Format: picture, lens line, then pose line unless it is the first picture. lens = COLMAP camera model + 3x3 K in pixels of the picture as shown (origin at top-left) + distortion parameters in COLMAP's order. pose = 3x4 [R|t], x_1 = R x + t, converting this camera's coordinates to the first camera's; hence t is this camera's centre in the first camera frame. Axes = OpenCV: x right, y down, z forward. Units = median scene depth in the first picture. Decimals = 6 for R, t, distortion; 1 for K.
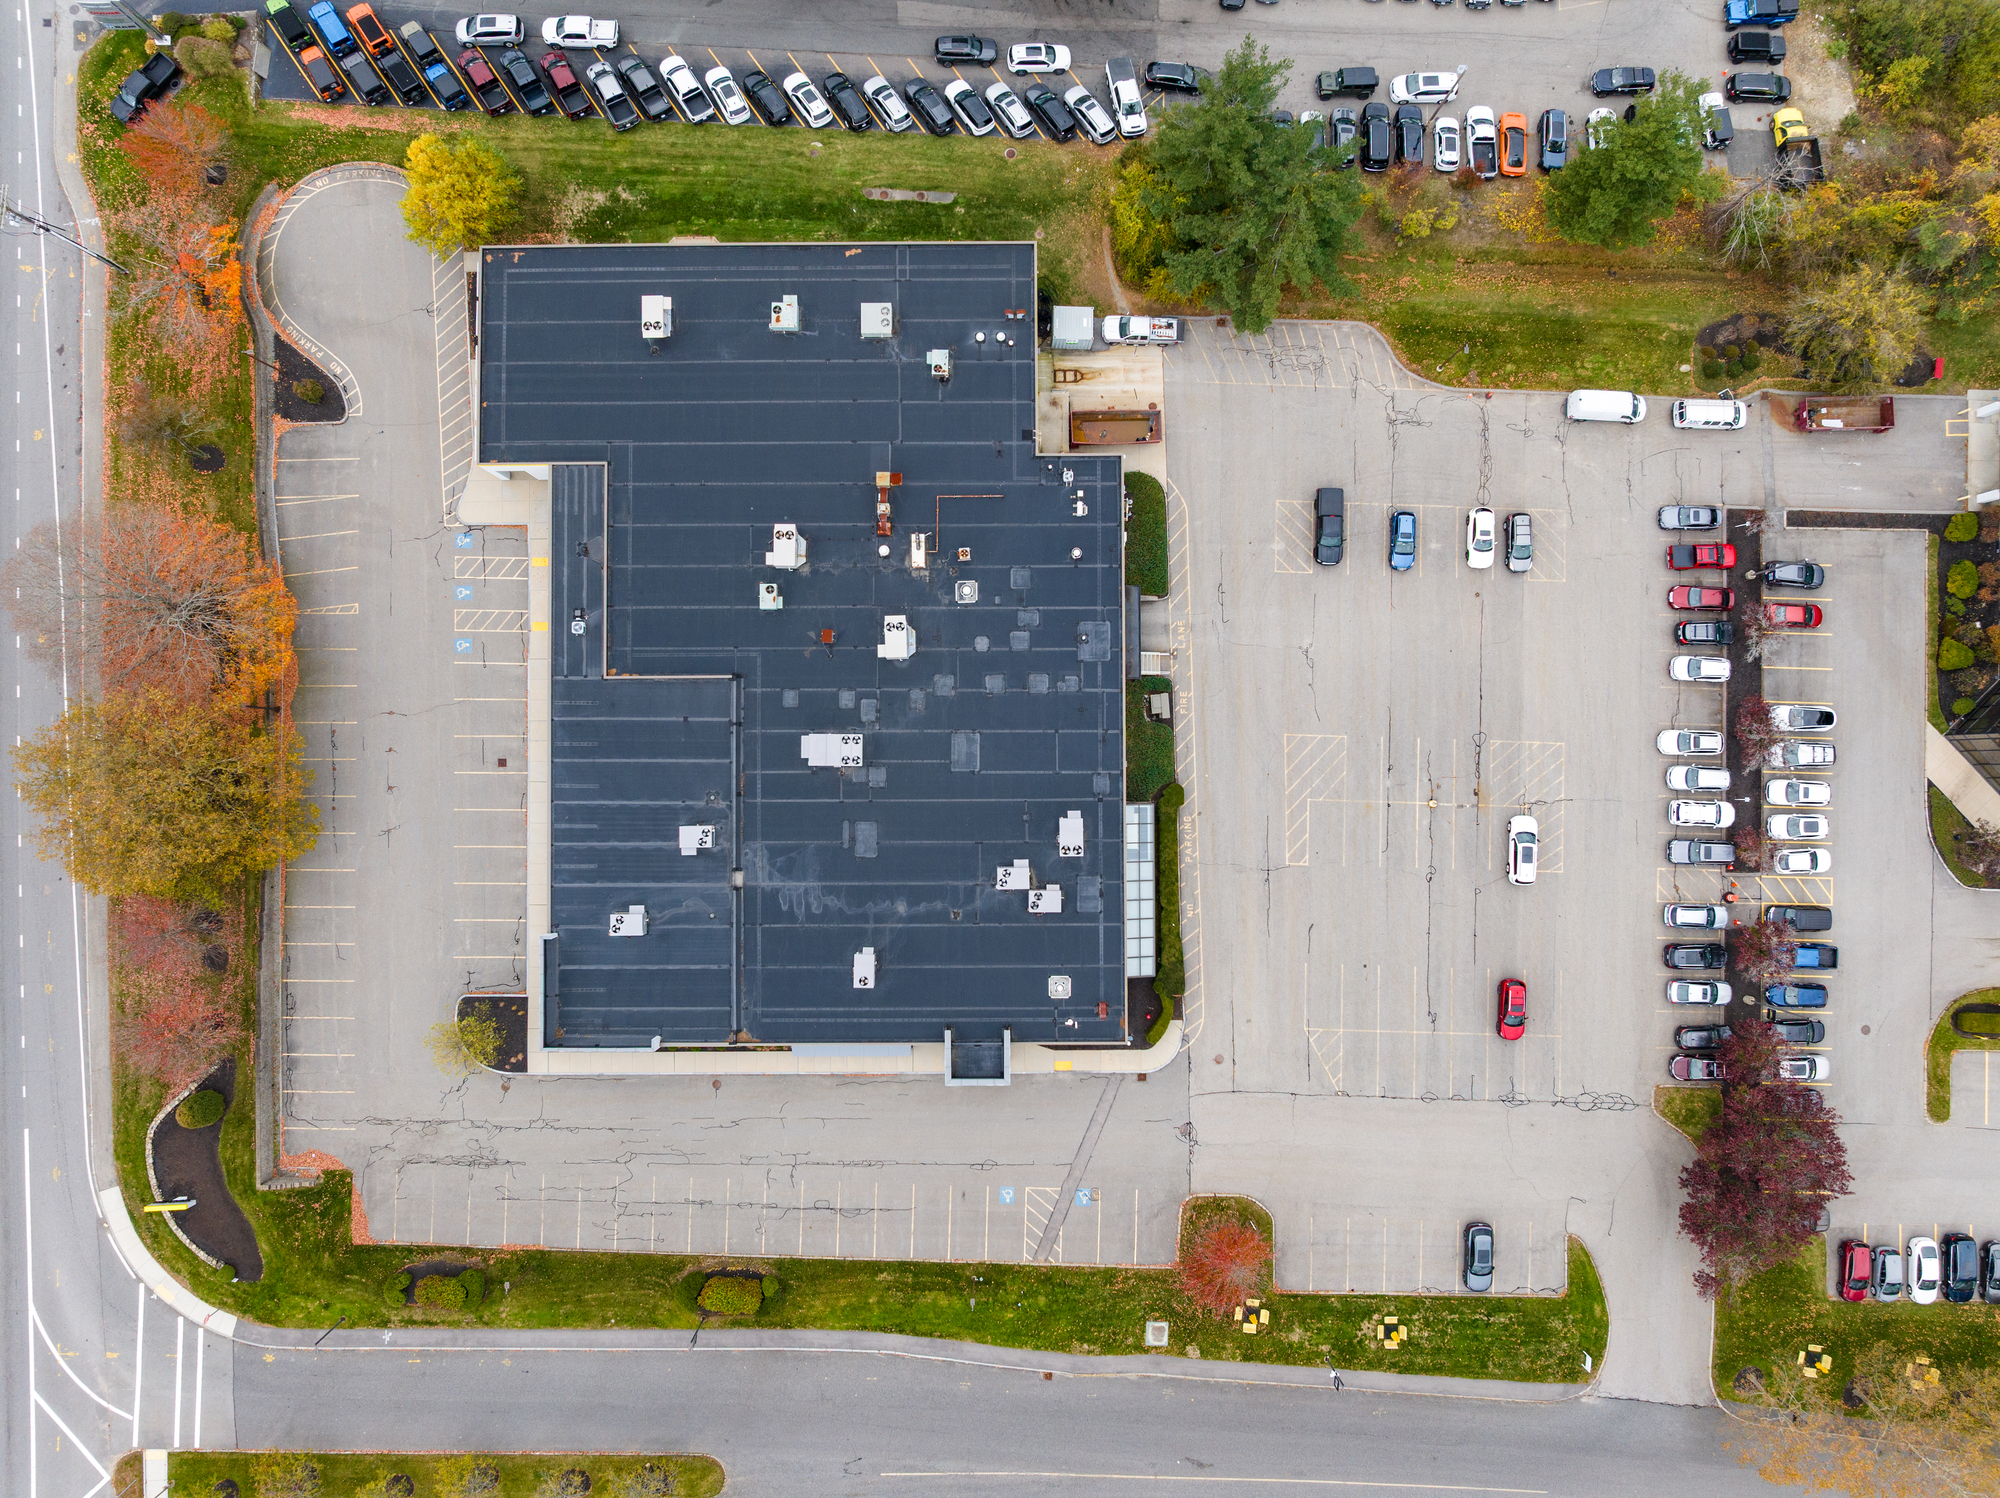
lens RADIAL K [[1406.7, 0, 1004.3], [0, 1406.7, 745.0], [0, 0, 1]] dist [-0.042793, 0.013128]
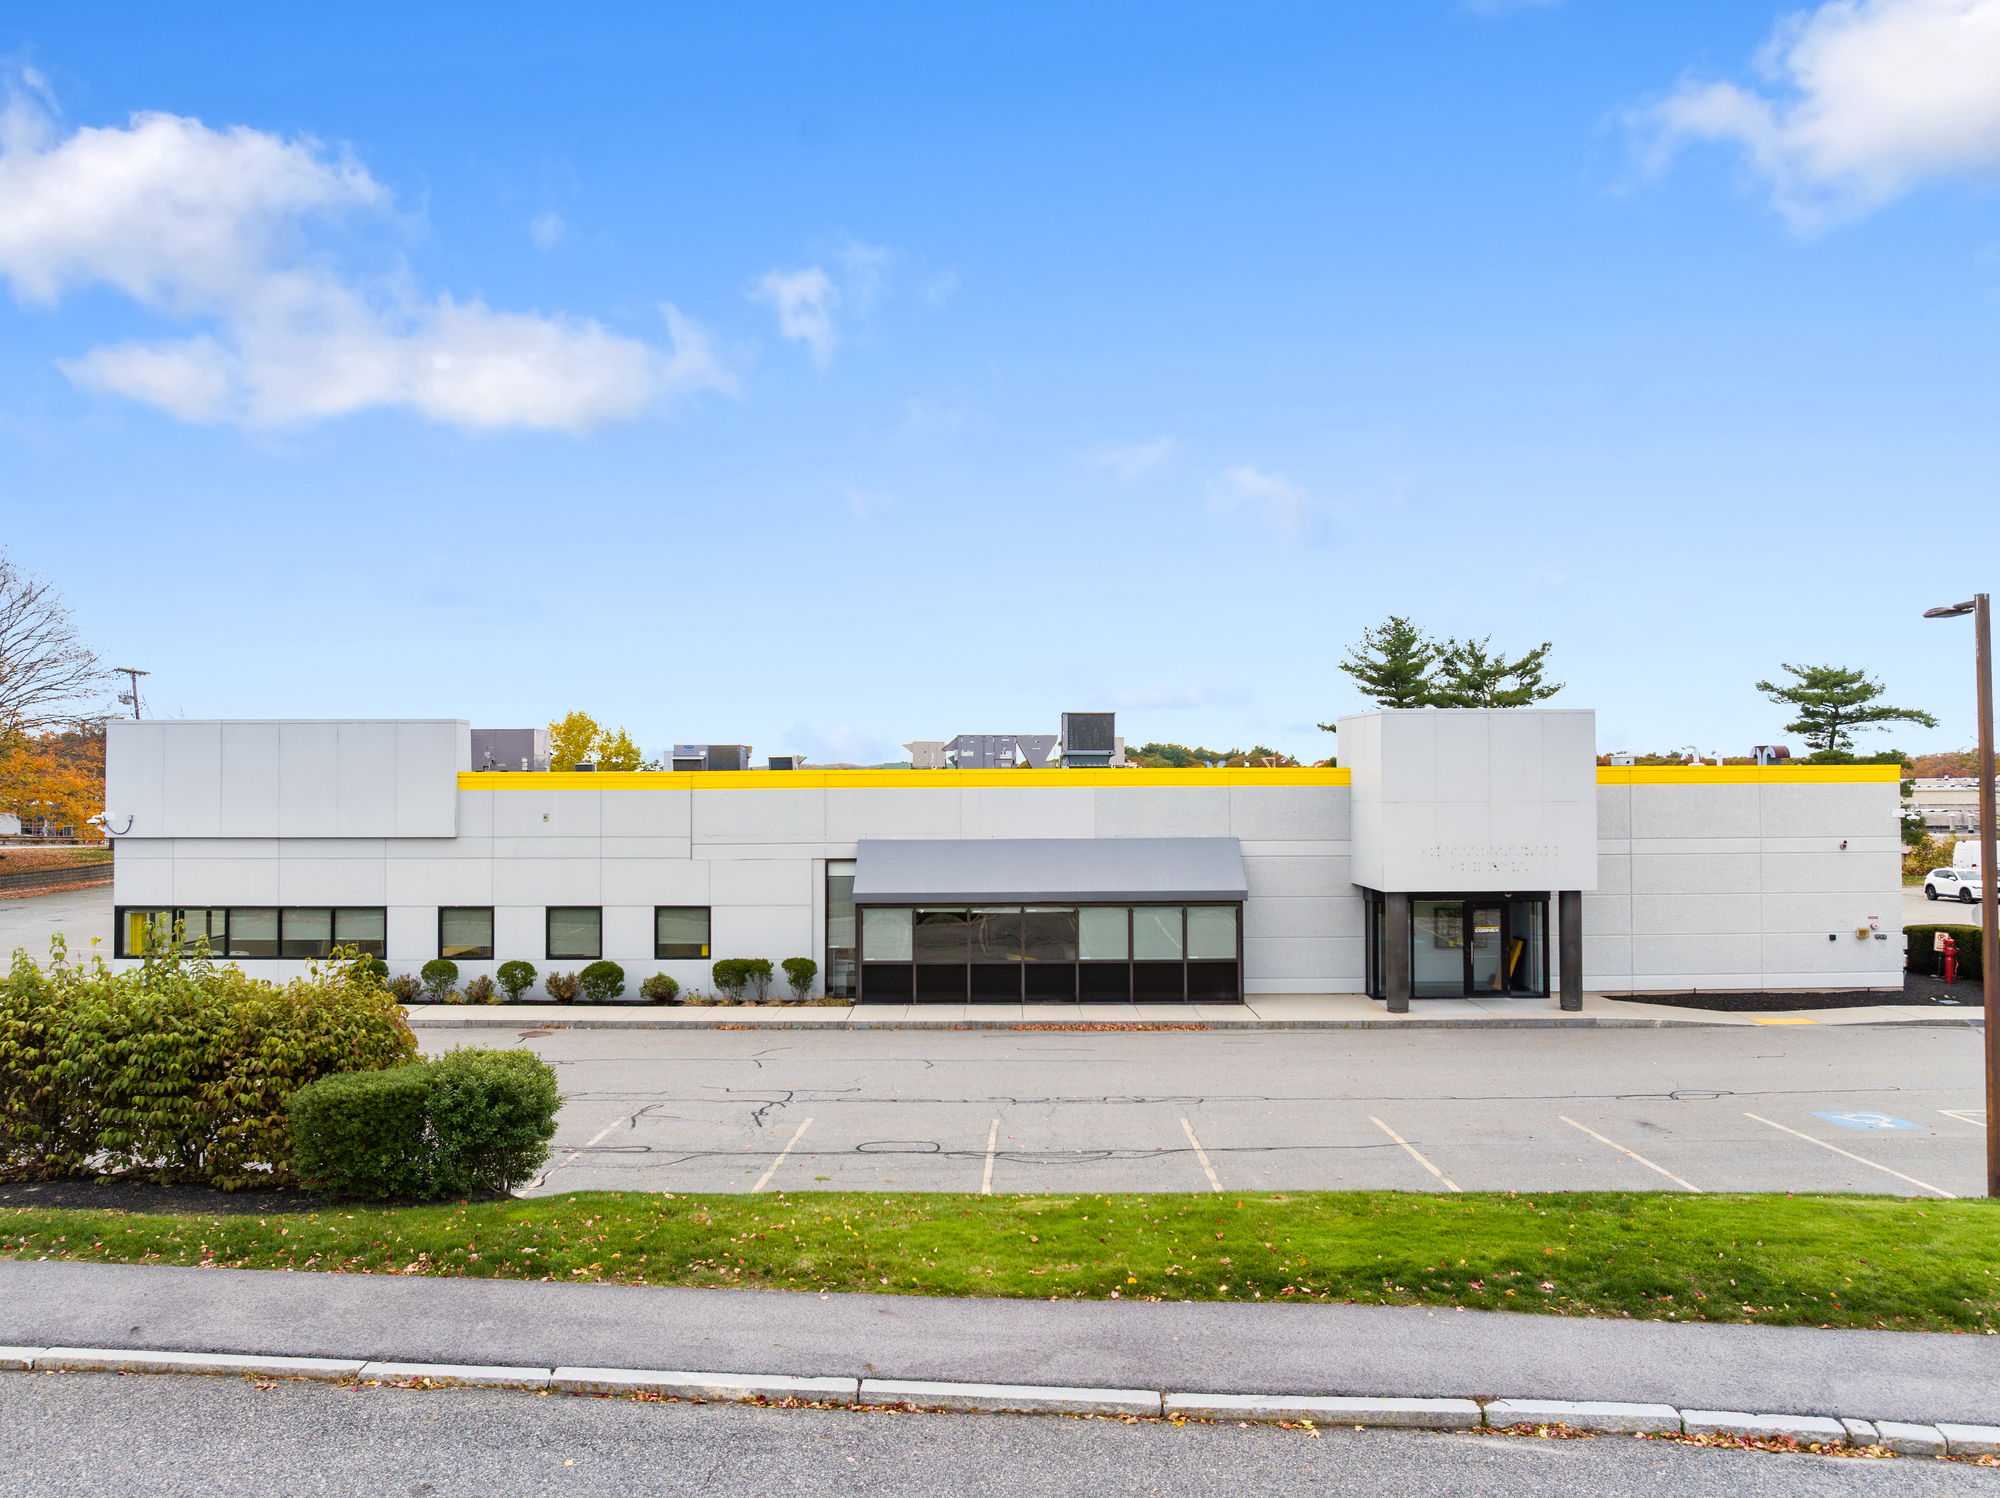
lens RADIAL K [[1406.7, 0, 1004.3], [0, 1406.7, 745.0], [0, 0, 1]] dist [-0.042793, 0.013128]
pose [[0.999989, -0.002508, 0.004035, -0.117495], [0.004009, -0.010284, -0.999939, 0.512103], [0.002549, 0.999944, -0.010274, 0.950798]]
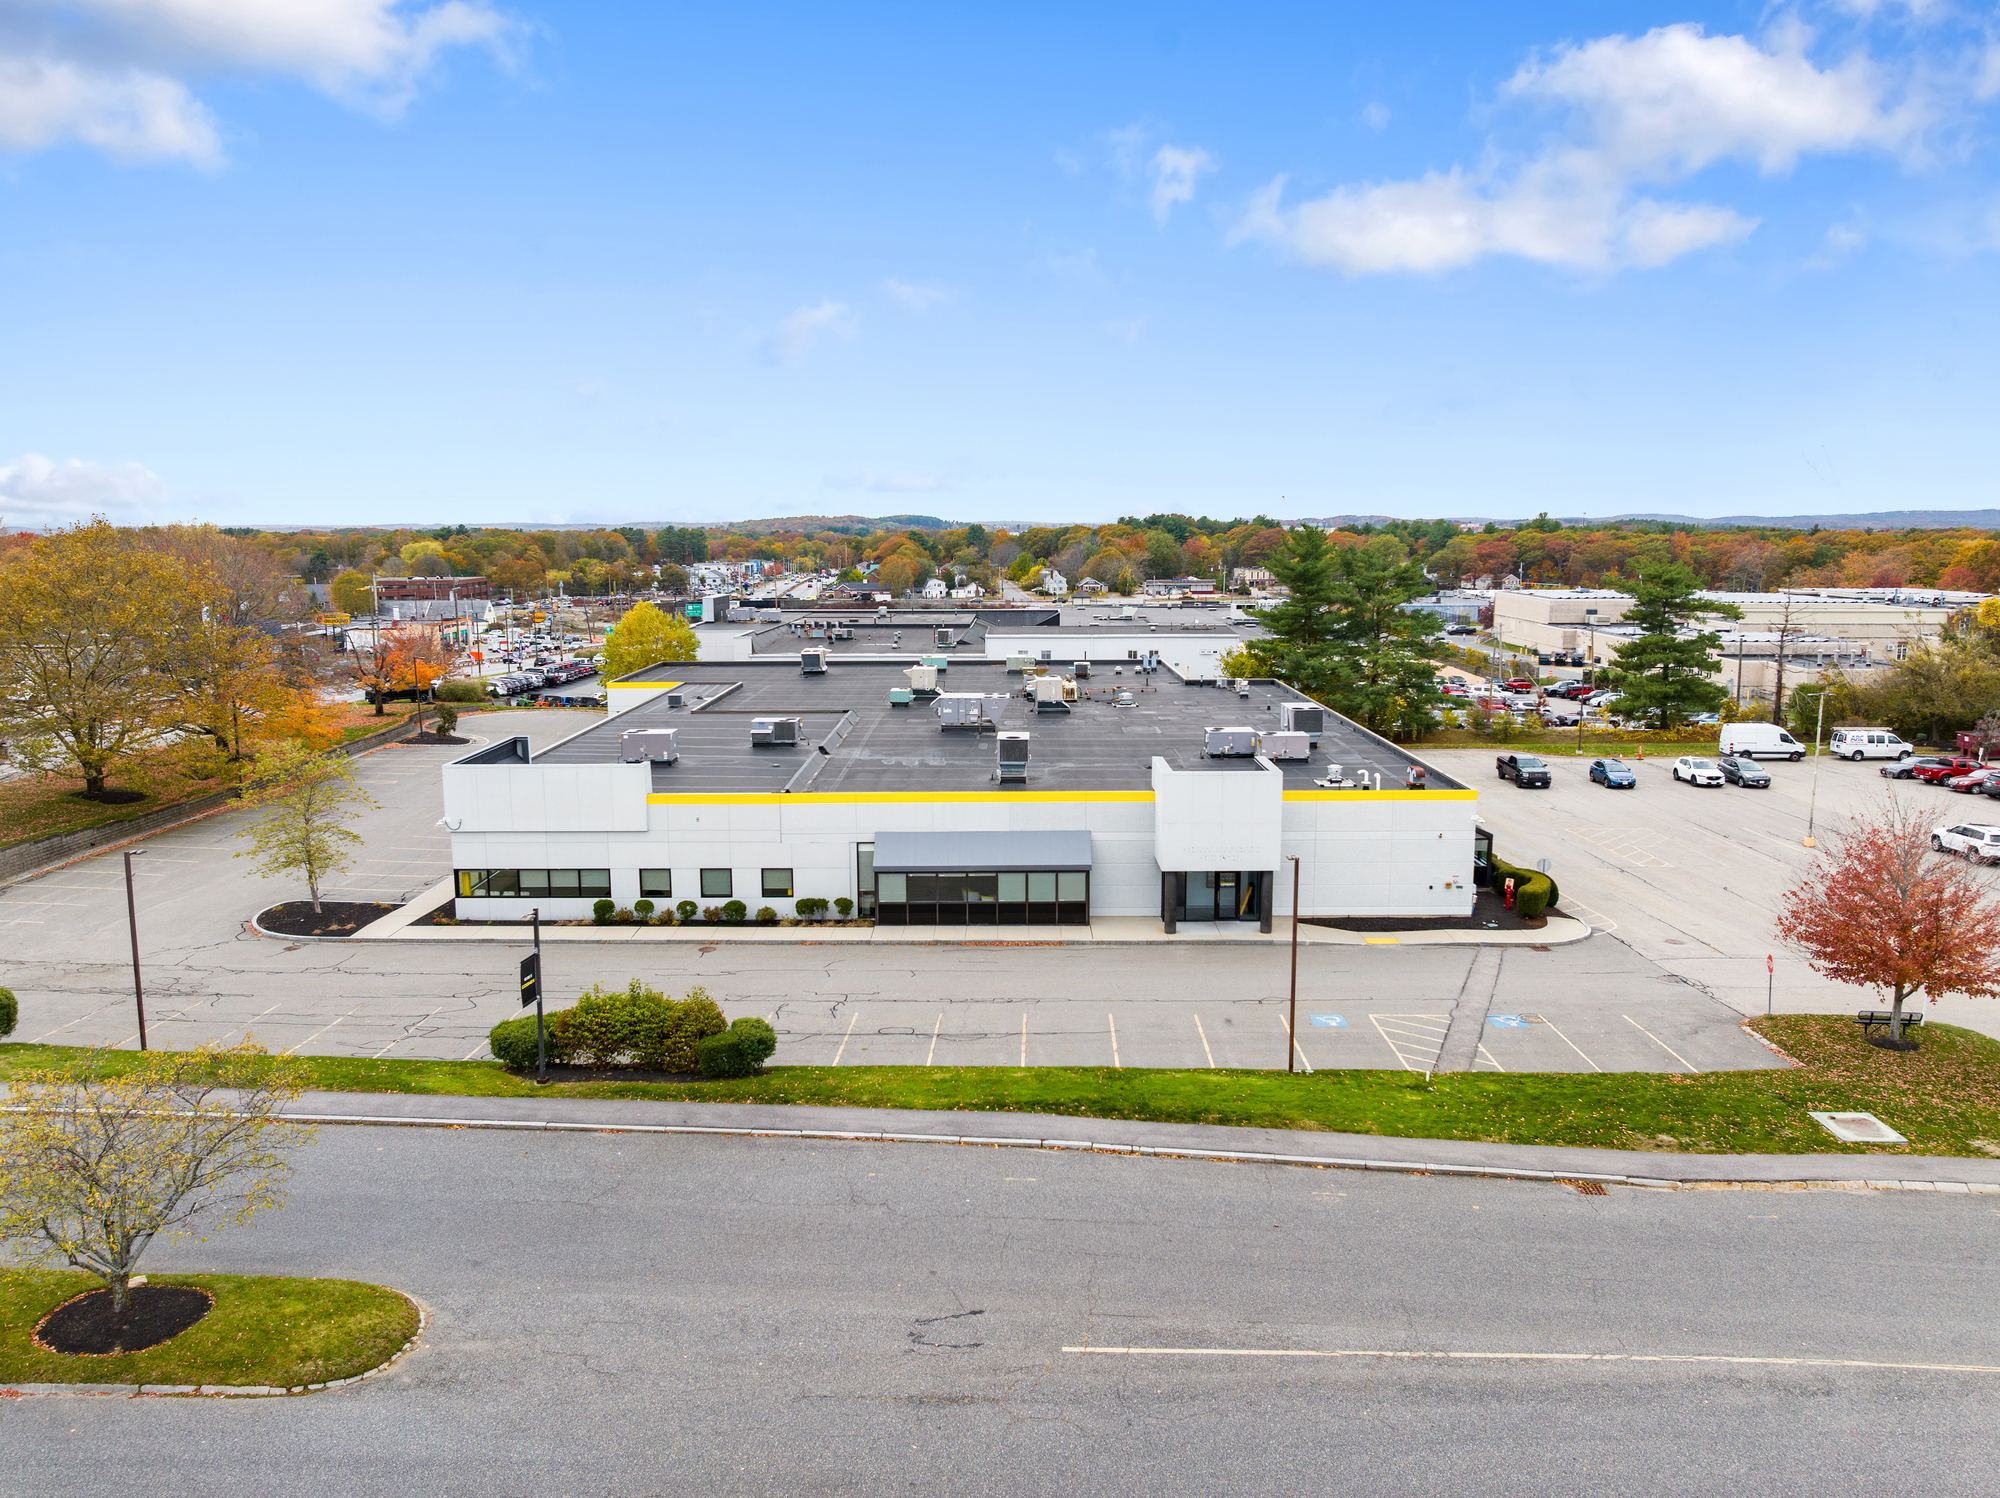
lens RADIAL K [[1405.0, 0, 1005.3], [0, 1405.0, 745.9], [0, 0, 1]] dist [-0.019325, -0.039032]
pose [[0.999991, -0.001988, -0.003712, -0.095940], [-0.003325, 0.168352, -0.985721, 0.733272], [0.002585, 0.985725, 0.168344, 0.844692]]
